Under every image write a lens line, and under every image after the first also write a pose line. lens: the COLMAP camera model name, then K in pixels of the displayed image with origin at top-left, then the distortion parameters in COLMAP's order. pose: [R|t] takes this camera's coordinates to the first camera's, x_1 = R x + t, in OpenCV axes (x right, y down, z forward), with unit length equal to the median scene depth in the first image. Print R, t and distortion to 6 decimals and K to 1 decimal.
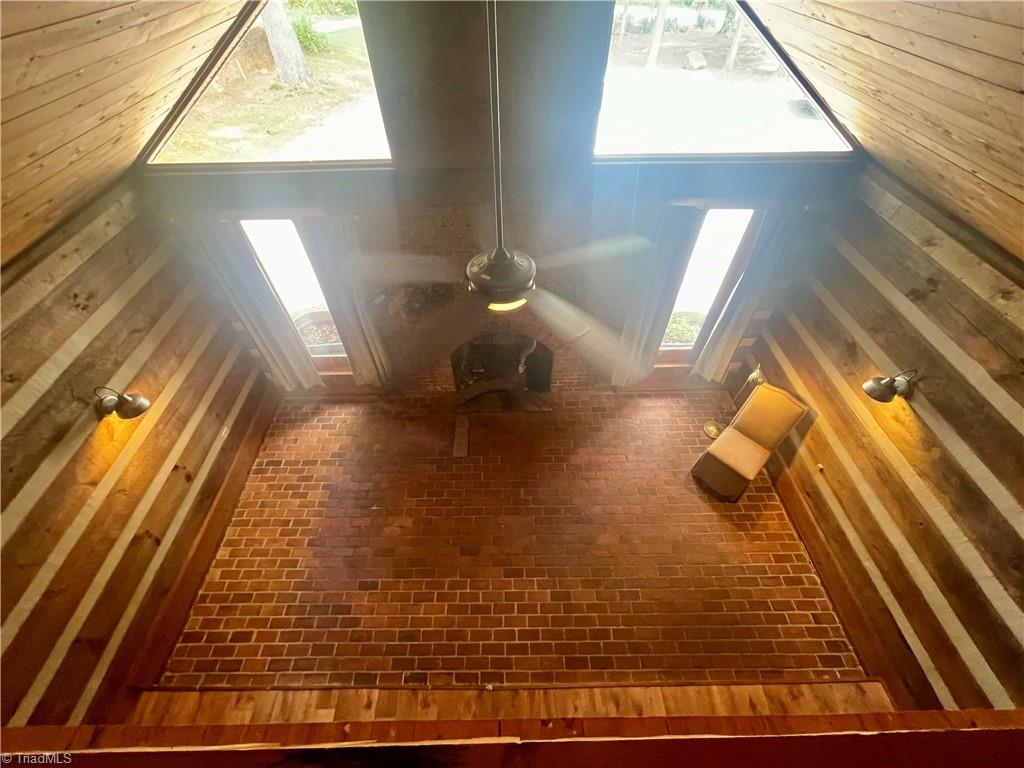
lens RADIAL K [[415.5, 0, 509.4], [0, 415.5, 384.2], [0, 0, 1]] dist [-0.000852, 0.001664]
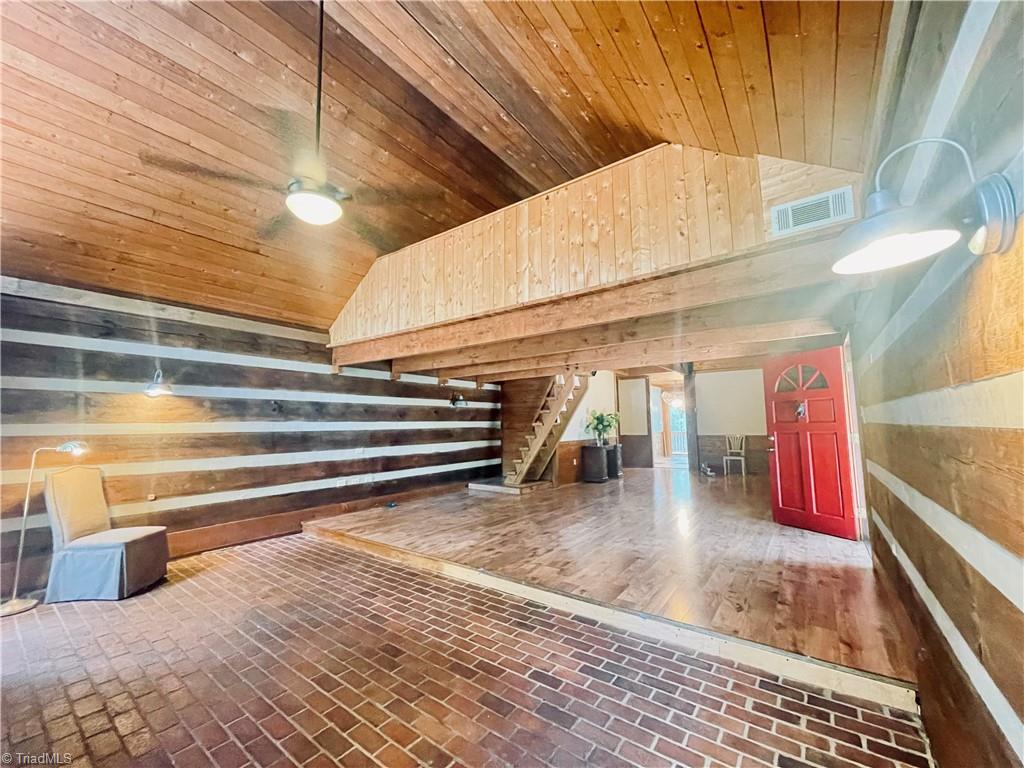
lens RADIAL K [[415.5, 0, 506.5], [0, 415.5, 382.2], [0, 0, 1]] dist [-0.000852, 0.001664]
pose [[-0.783242, 0.083948, 0.616024, -0.718100], [0.484199, 0.703881, 0.519713, -0.136792], [-0.389979, 0.705339, -0.591957, 1.119760]]
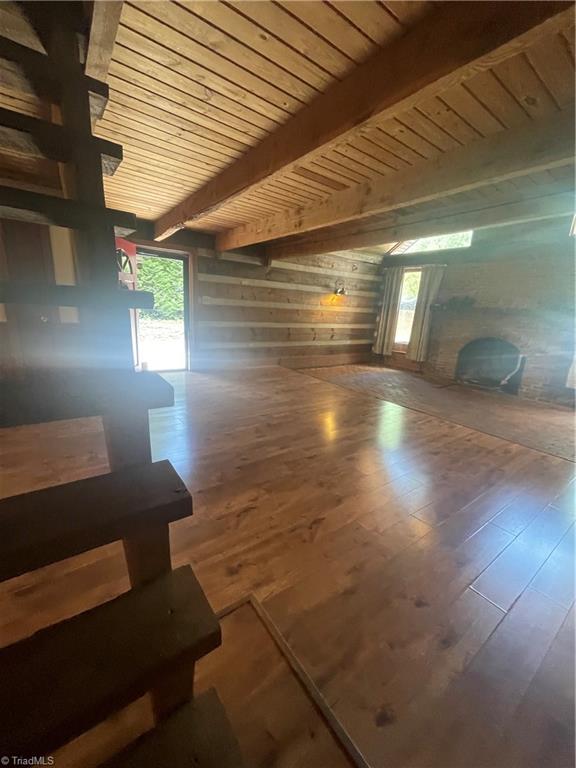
lens RADIAL K [[311.6, 0, 289.0], [0, 311.6, 381.7], [0, 0, 1]] dist [-0.000852, 0.001664]
pose [[0.569960, 0.250169, -0.782663, 0.722854], [-0.660522, 0.706058, -0.255330, 1.174636], [0.488729, 0.662494, 0.567667, -0.067014]]
